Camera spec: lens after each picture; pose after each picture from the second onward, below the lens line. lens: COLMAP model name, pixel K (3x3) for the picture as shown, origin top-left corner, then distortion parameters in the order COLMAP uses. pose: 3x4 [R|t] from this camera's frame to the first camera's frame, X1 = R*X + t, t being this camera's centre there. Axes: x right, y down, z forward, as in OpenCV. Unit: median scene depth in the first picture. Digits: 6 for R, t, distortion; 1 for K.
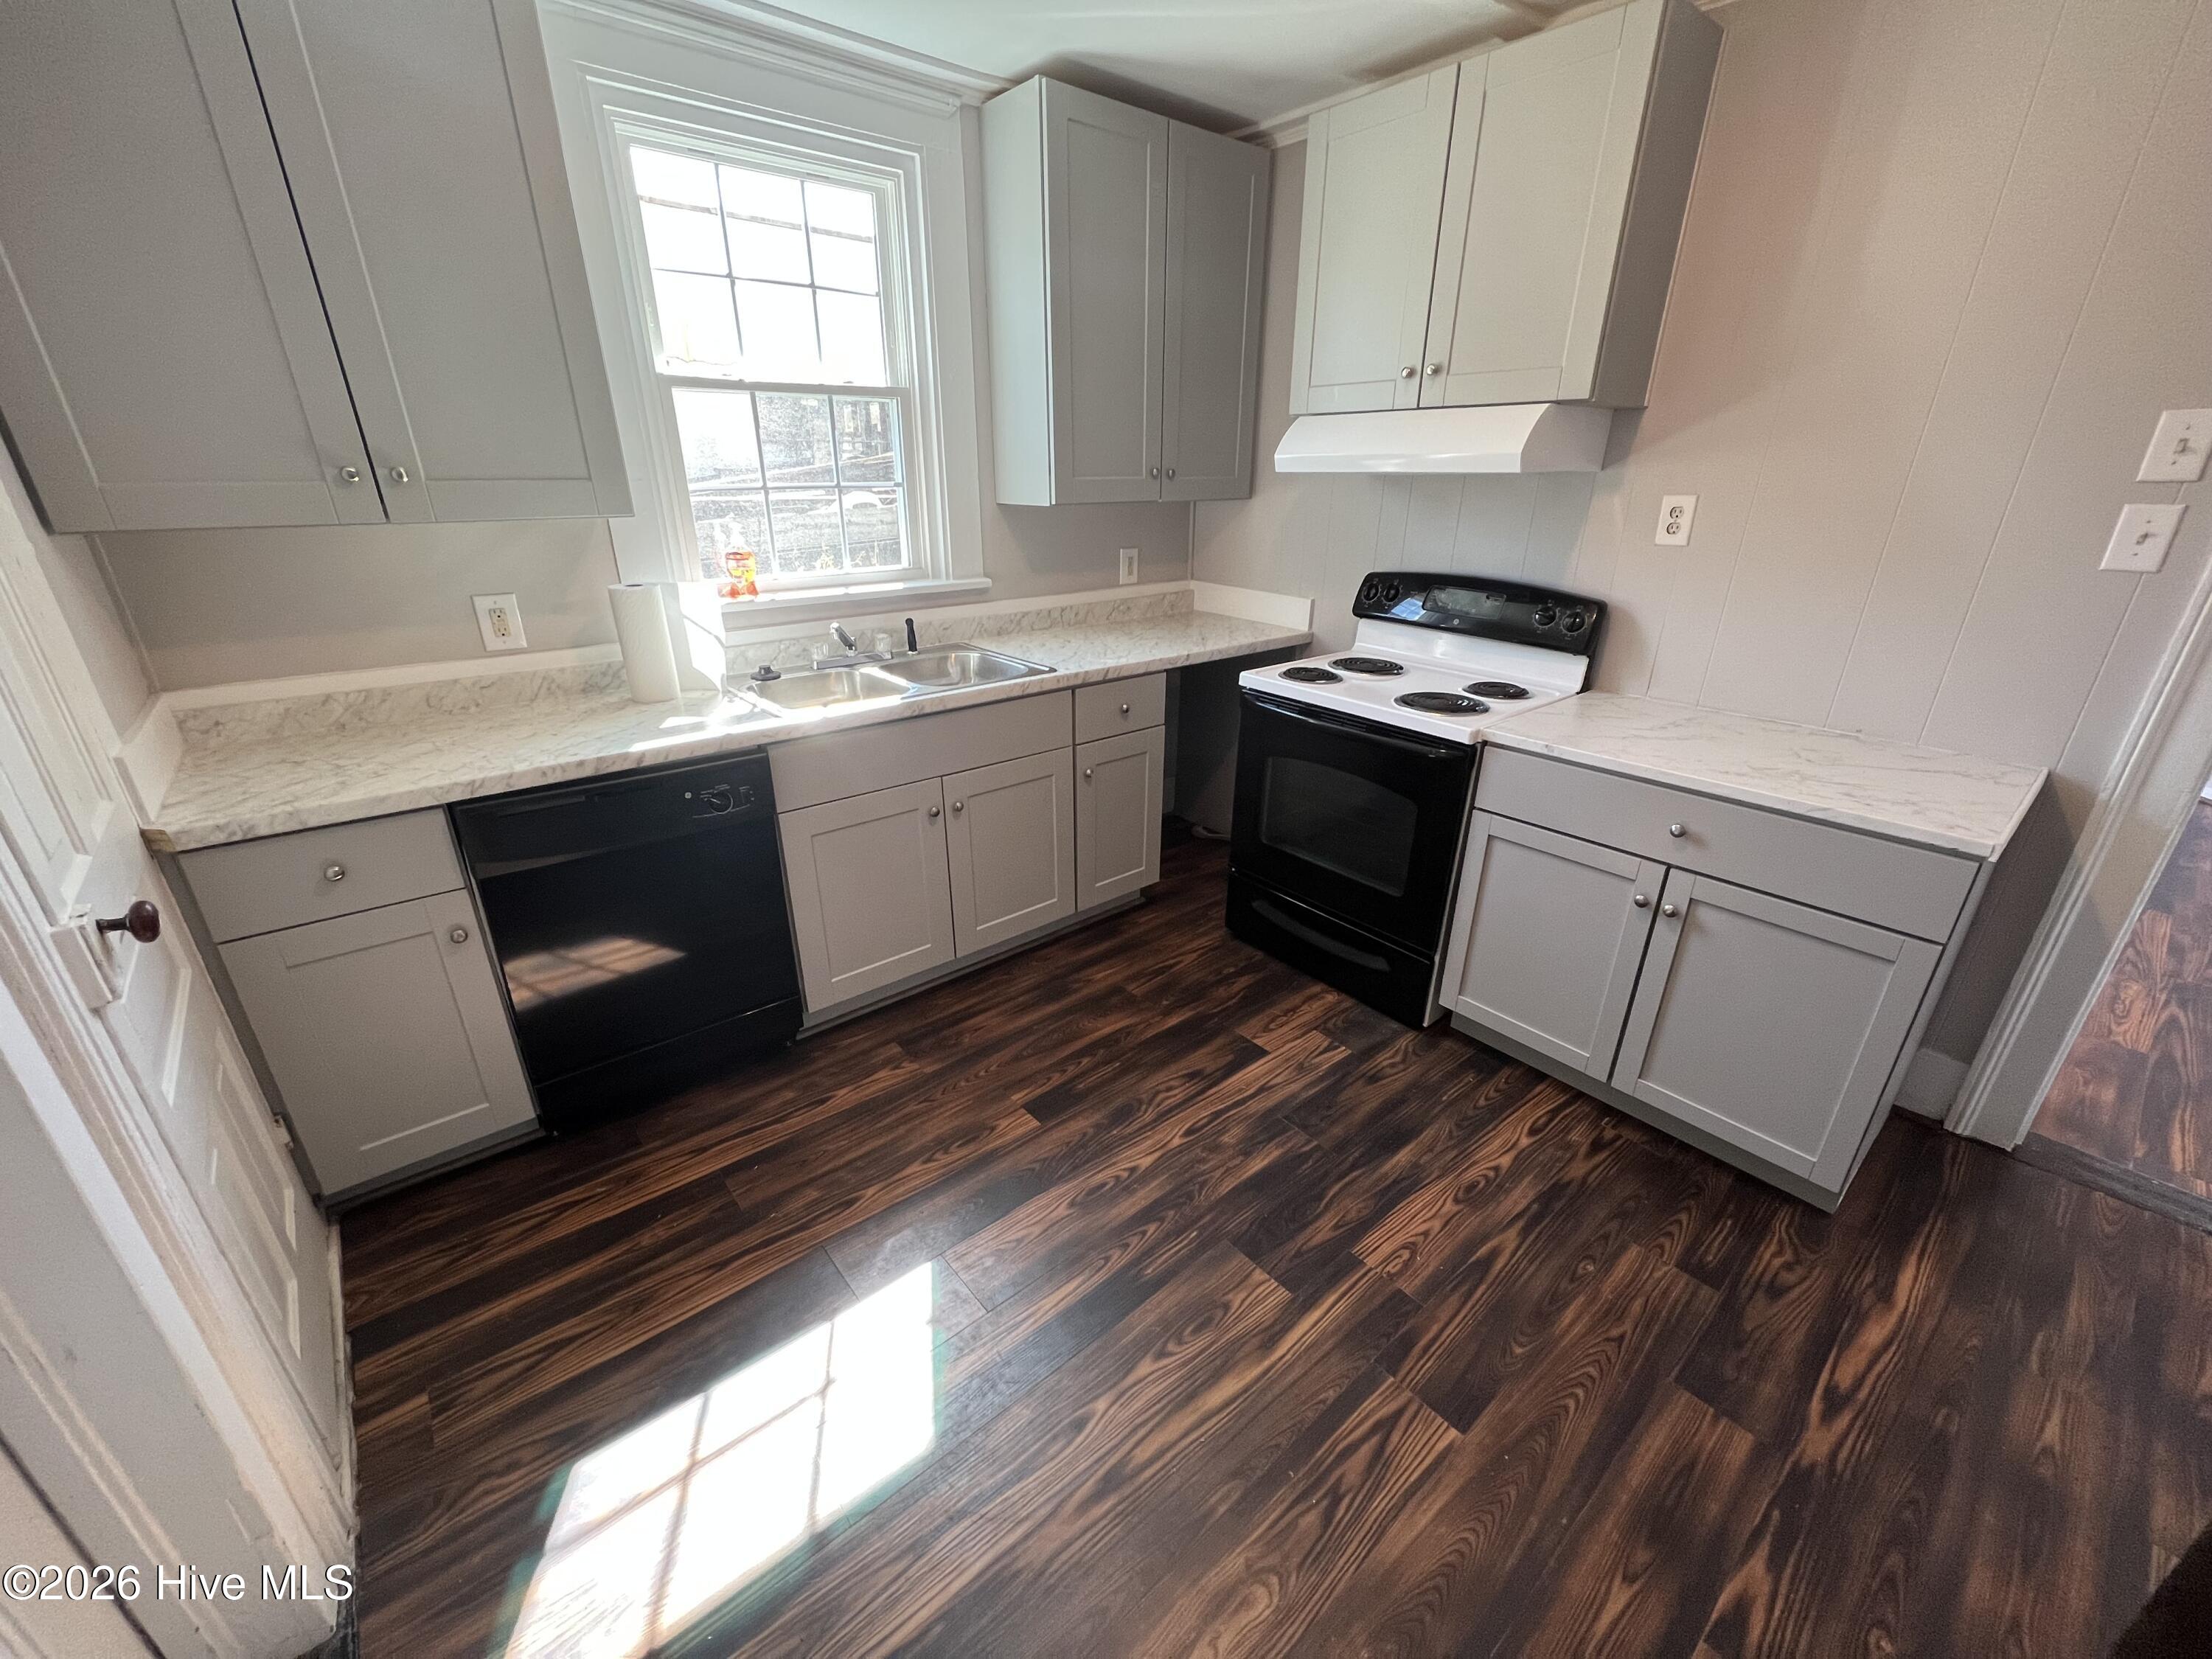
lens RADIAL K [[882.6, 0, 1112.3], [0, 882.6, 835.2], [0, 0, 1]] dist [-0.001027, -0.000337]
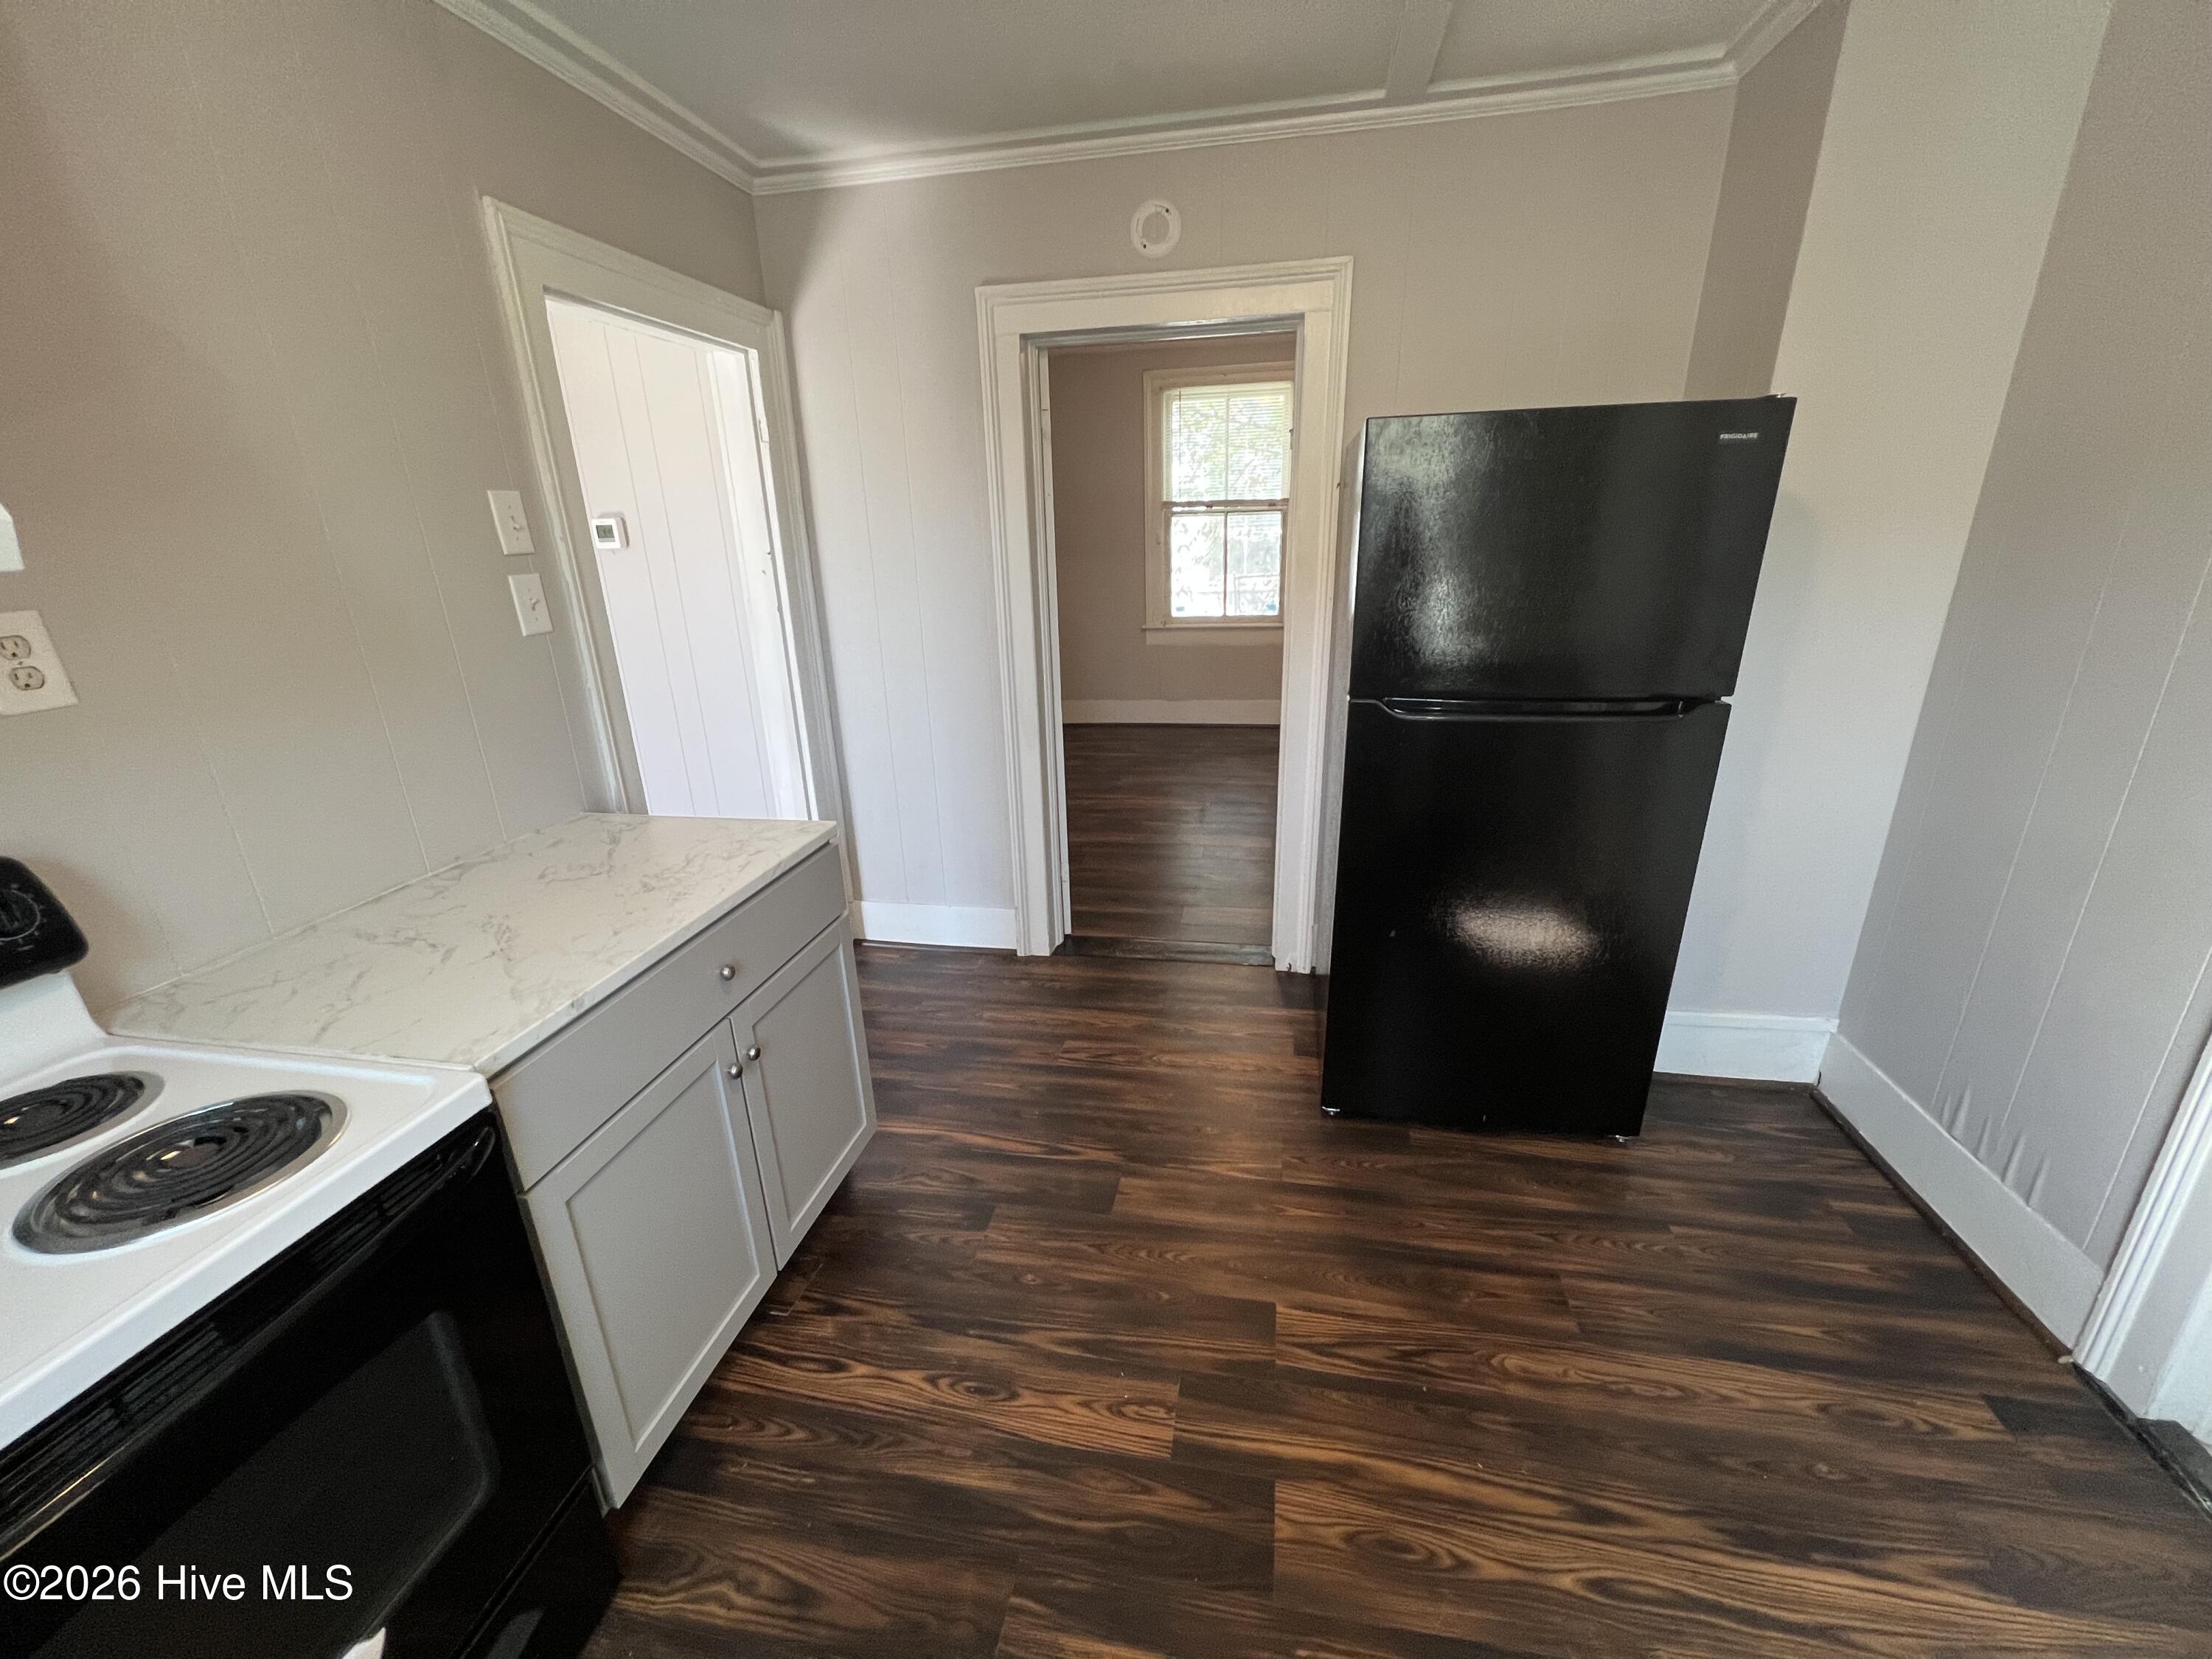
lens RADIAL K [[882.6, 0, 1105.1], [0, 882.6, 834.2], [0, 0, 1]] dist [-0.001027, -0.000337]
pose [[-0.628114, -0.242303, 0.739434, -0.162483], [0.320365, 0.785475, 0.529524, -0.449879], [-0.709112, 0.569490, -0.415742, 1.075174]]
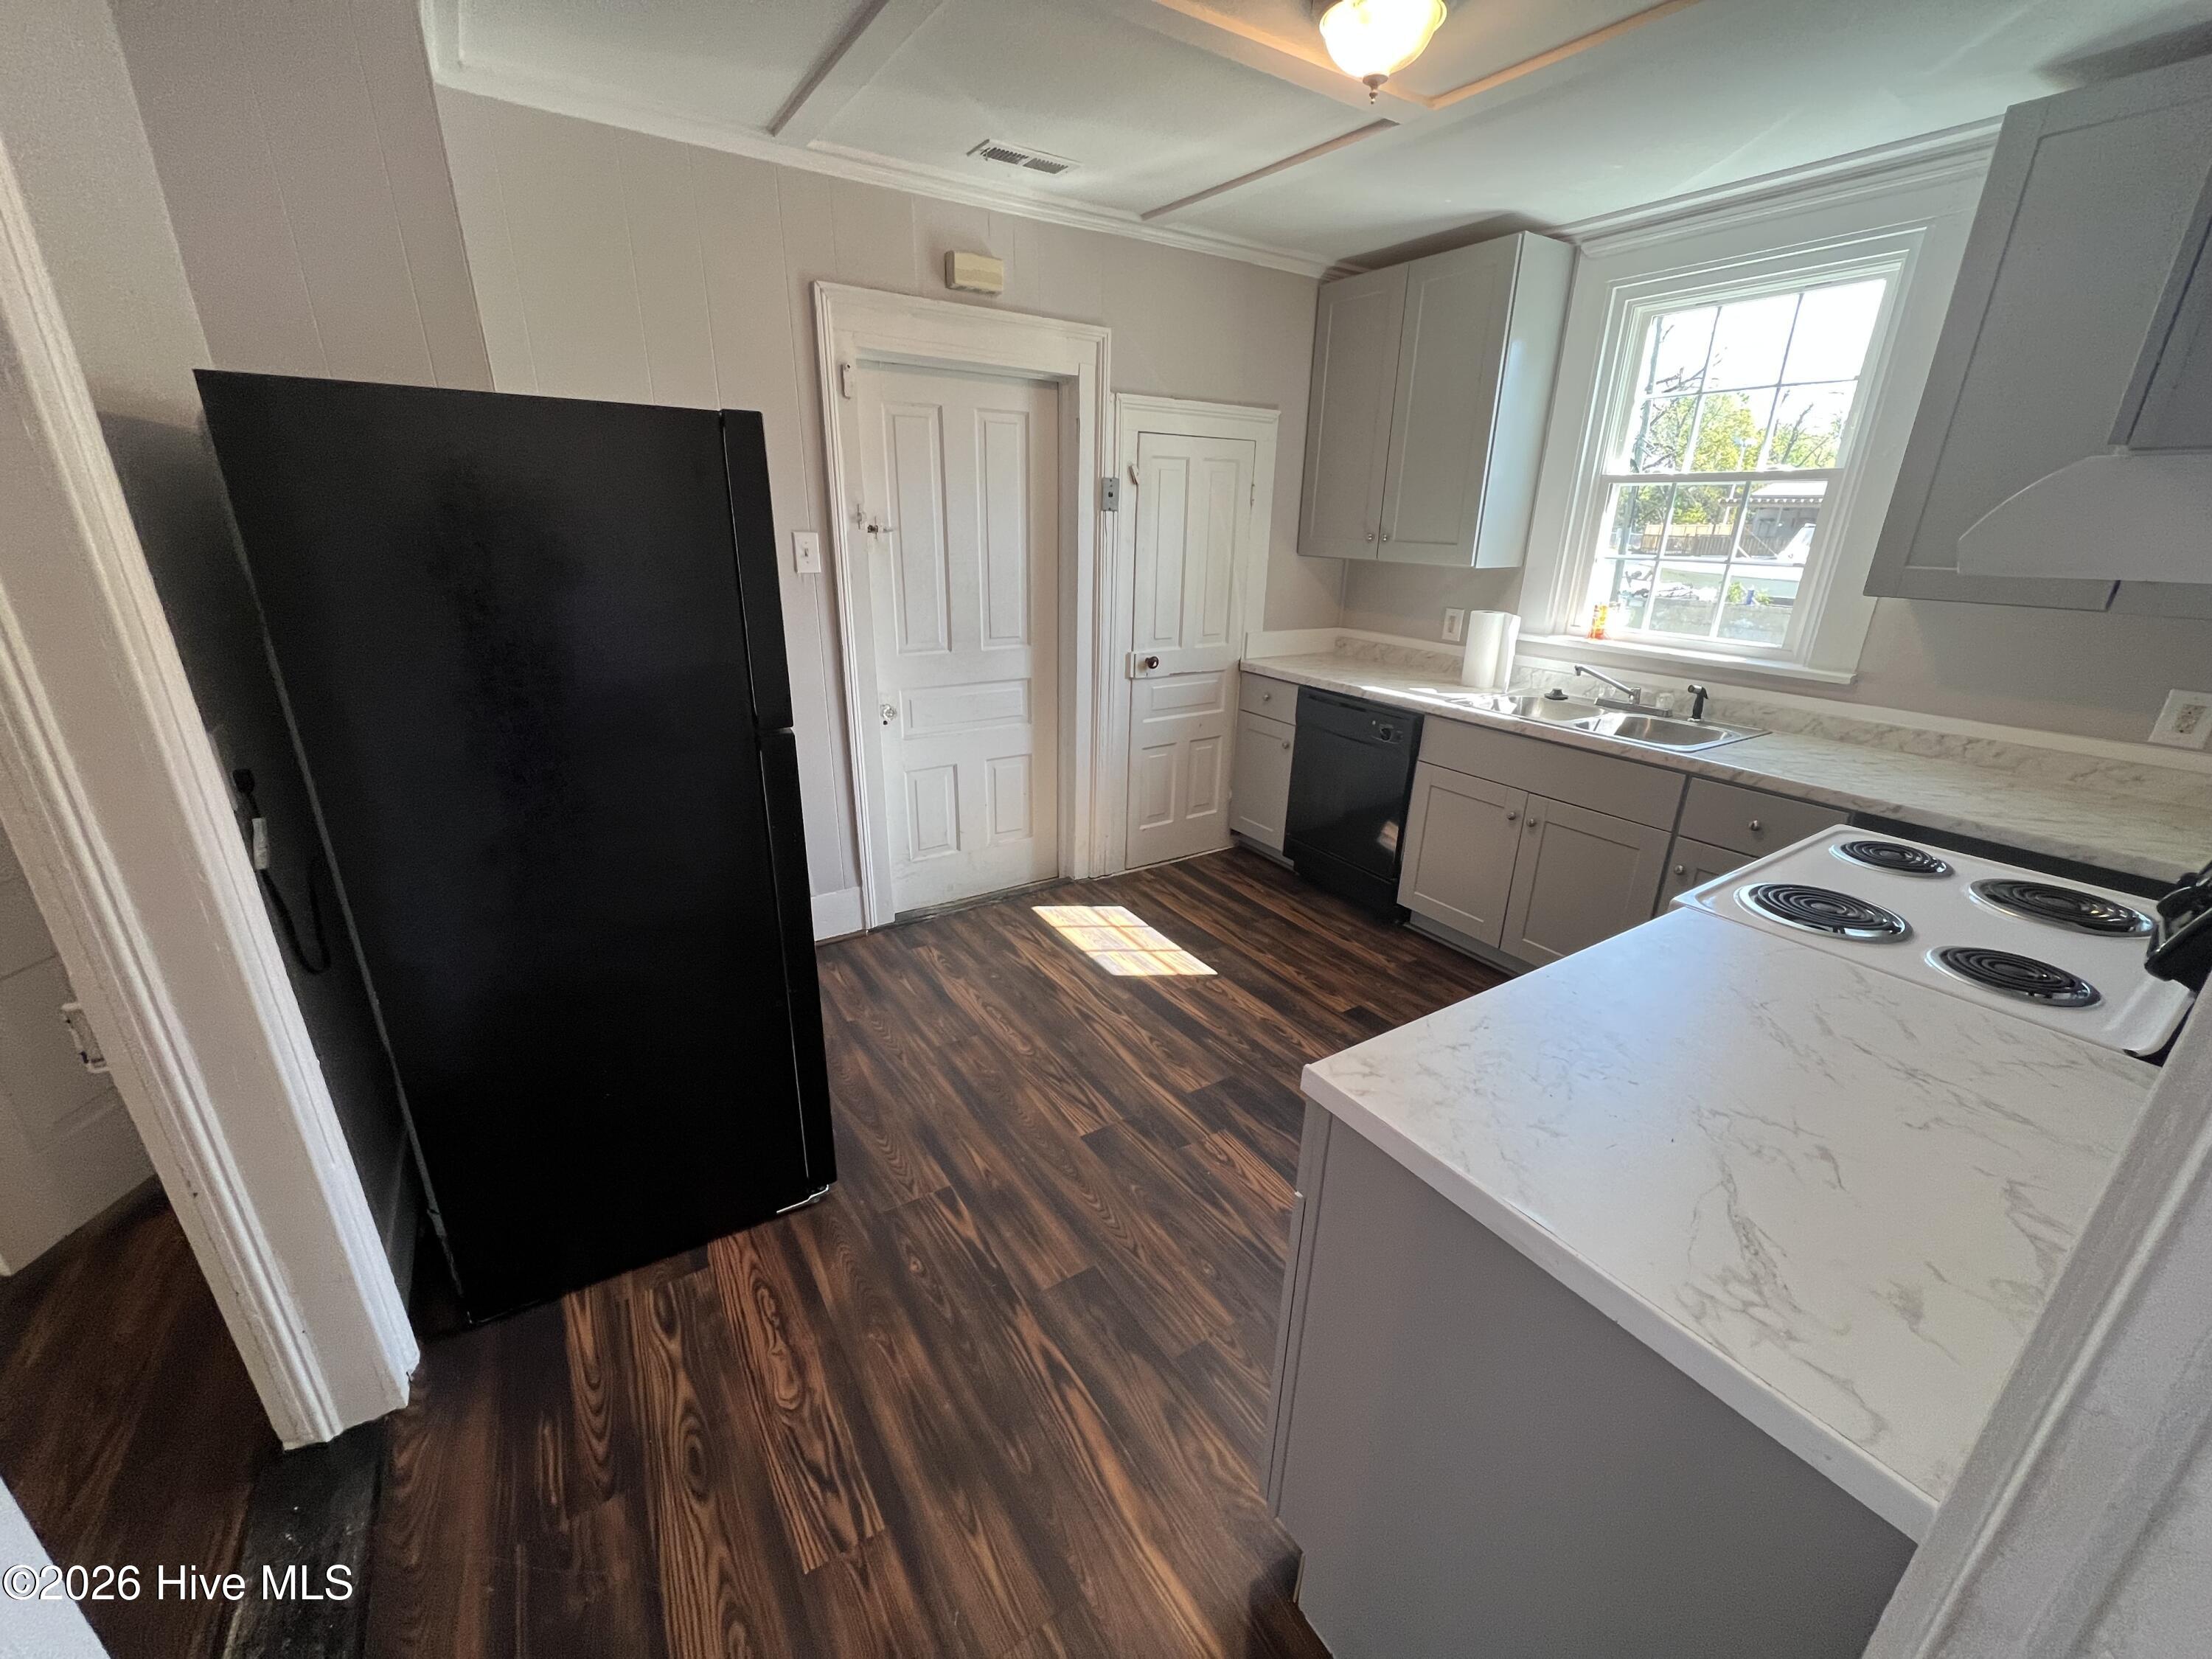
lens RADIAL K [[882.6, 0, 1110.5], [0, 882.6, 838.0], [0, 0, 1]] dist [-0.001027, -0.000337]
pose [[-0.125268, 0.335686, -0.933607, 1.385637], [-0.403571, 0.842407, 0.357044, -0.289715], [0.906333, 0.421503, 0.029947, 0.641132]]
